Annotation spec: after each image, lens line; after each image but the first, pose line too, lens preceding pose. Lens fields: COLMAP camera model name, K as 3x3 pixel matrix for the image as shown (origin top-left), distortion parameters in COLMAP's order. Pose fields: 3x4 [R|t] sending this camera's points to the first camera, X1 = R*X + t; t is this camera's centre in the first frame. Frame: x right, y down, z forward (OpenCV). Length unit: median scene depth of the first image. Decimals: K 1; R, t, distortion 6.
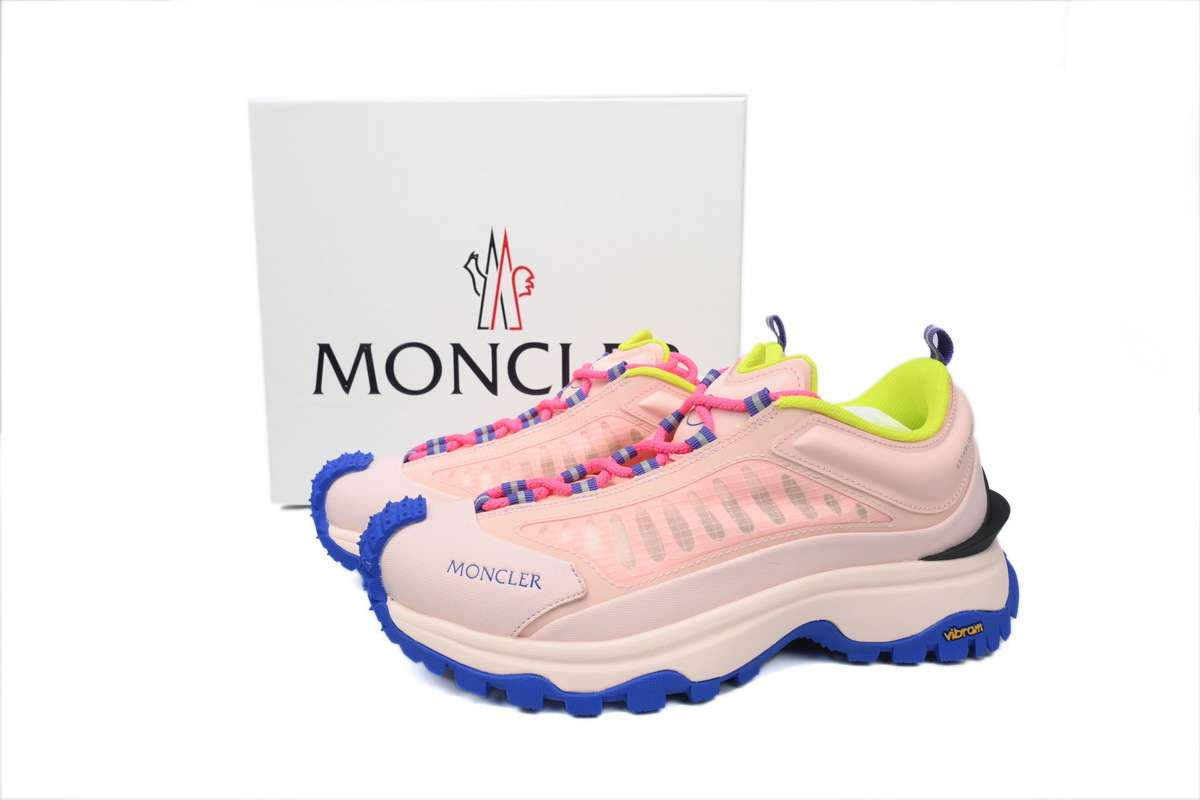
lens RADIAL K [[885.2, 0, 600.8], [0, 885.2, 398.5], [0, 0, 1]] dist [-0.031713, -0.002748]
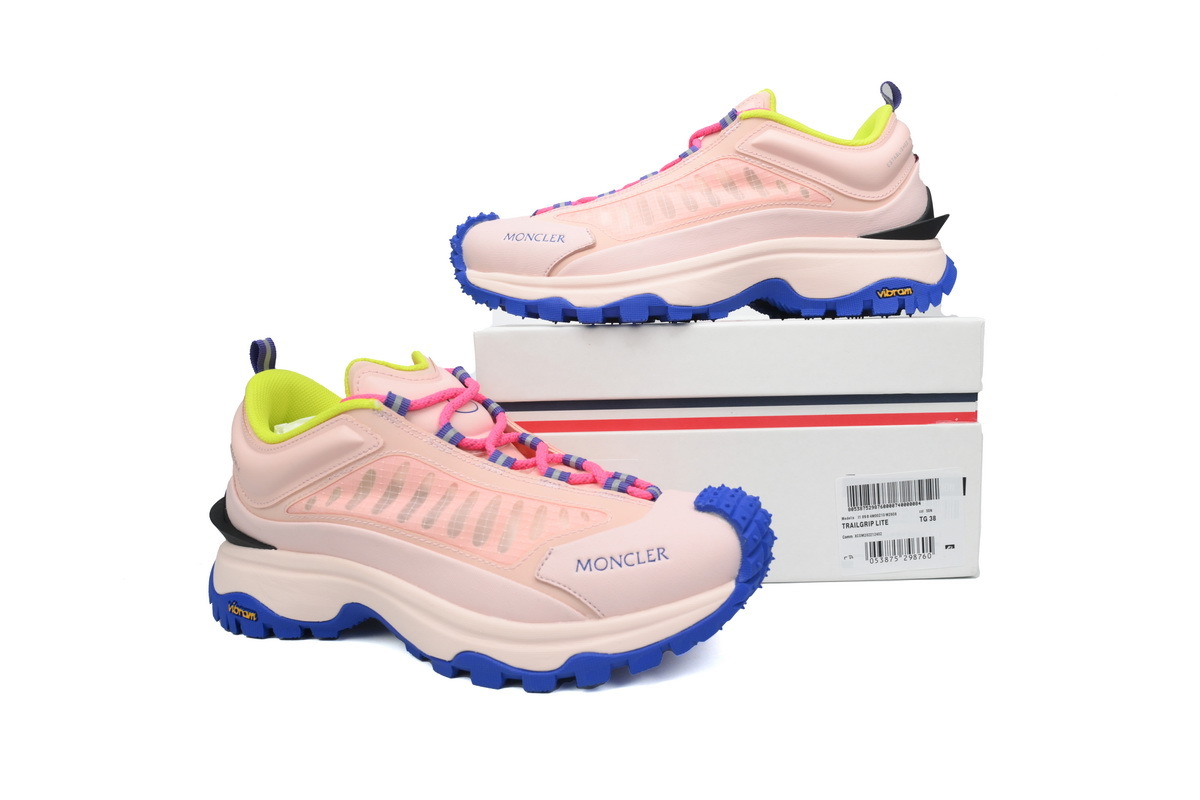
lens RADIAL K [[885.2, 0, 600.5], [0, 885.2, 404.2], [0, 0, 1]] dist [-0.031713, -0.002748]
pose [[0.978413, 0.004637, -0.206605, 0.271386], [-0.014252, 0.998882, -0.045075, 0.513326], [0.206165, 0.047046, 0.977386, -0.349975]]
